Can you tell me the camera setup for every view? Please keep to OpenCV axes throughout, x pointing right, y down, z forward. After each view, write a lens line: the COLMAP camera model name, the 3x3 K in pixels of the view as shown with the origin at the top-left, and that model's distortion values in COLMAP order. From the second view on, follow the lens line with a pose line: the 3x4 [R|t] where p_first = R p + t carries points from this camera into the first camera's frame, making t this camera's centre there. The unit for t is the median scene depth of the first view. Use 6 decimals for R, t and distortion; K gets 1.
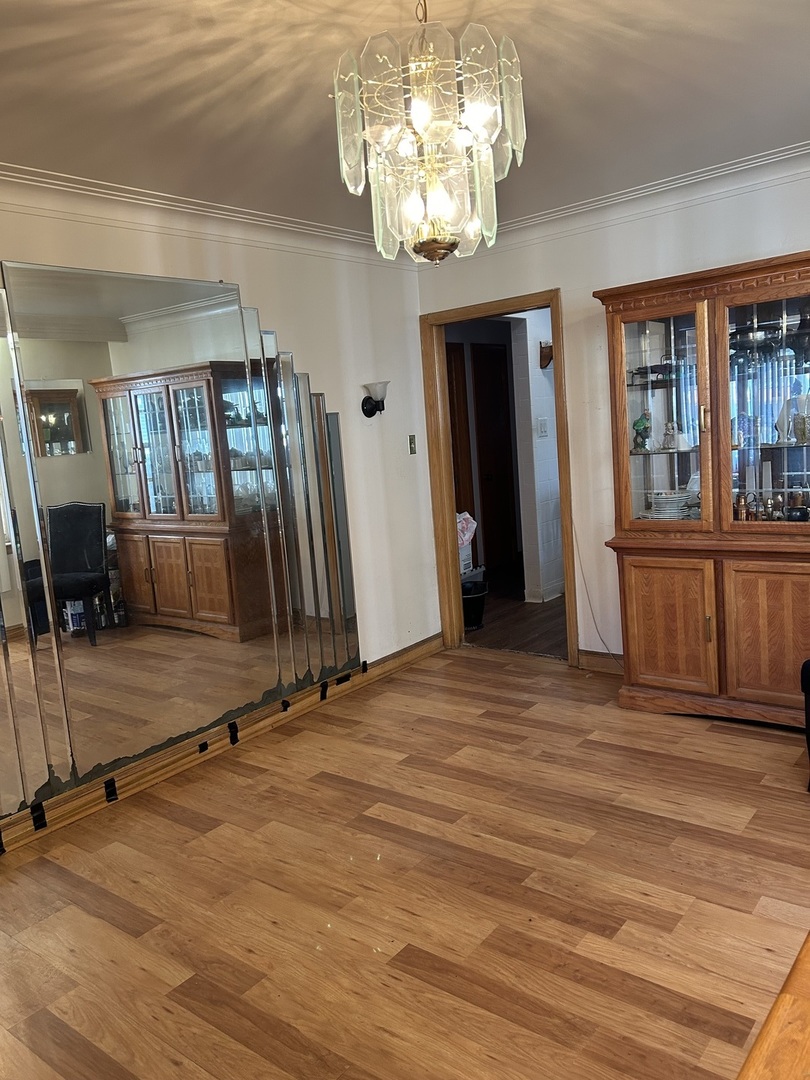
lens RADIAL K [[813.8, 0, 400.3], [0, 813.8, 544.9], [0, 0, 1]] dist [0.050258, -0.054961]
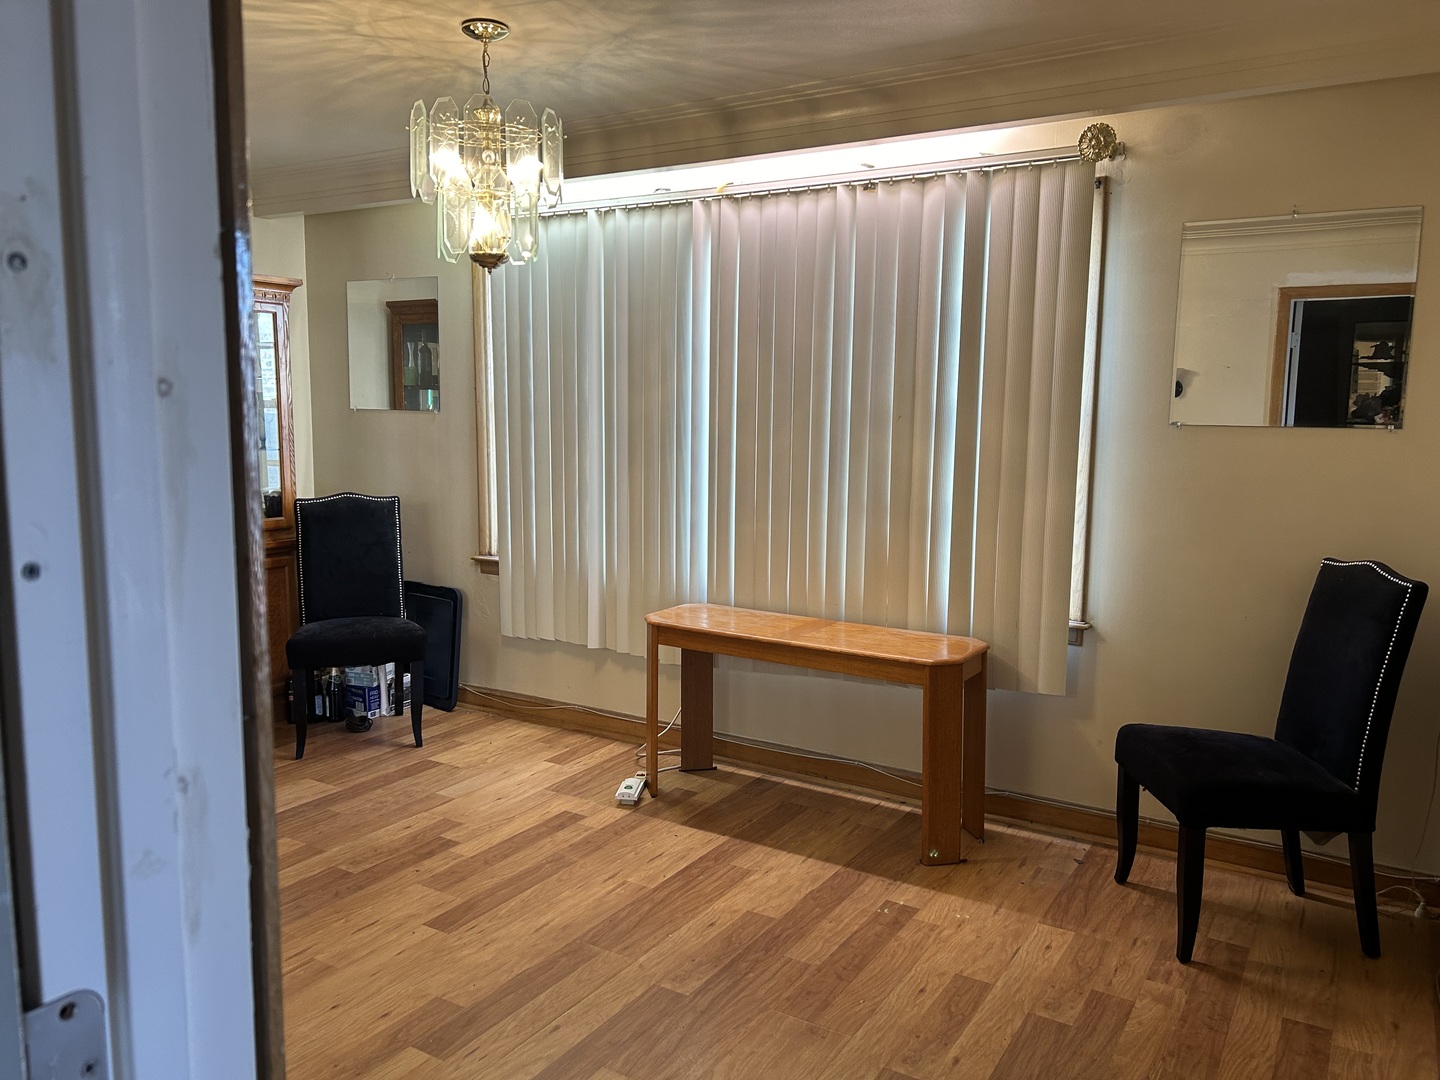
lens RADIAL K [[1085.0, 0, 718.5], [0, 1085.0, 565.2], [0, 0, 1]] dist [0.050258, -0.054961]
pose [[-0.138183, -0.059062, 0.988644, -0.803455], [0.138194, 0.987305, 0.078297, 0.002705], [-0.980718, 0.147444, -0.128267, 0.460311]]
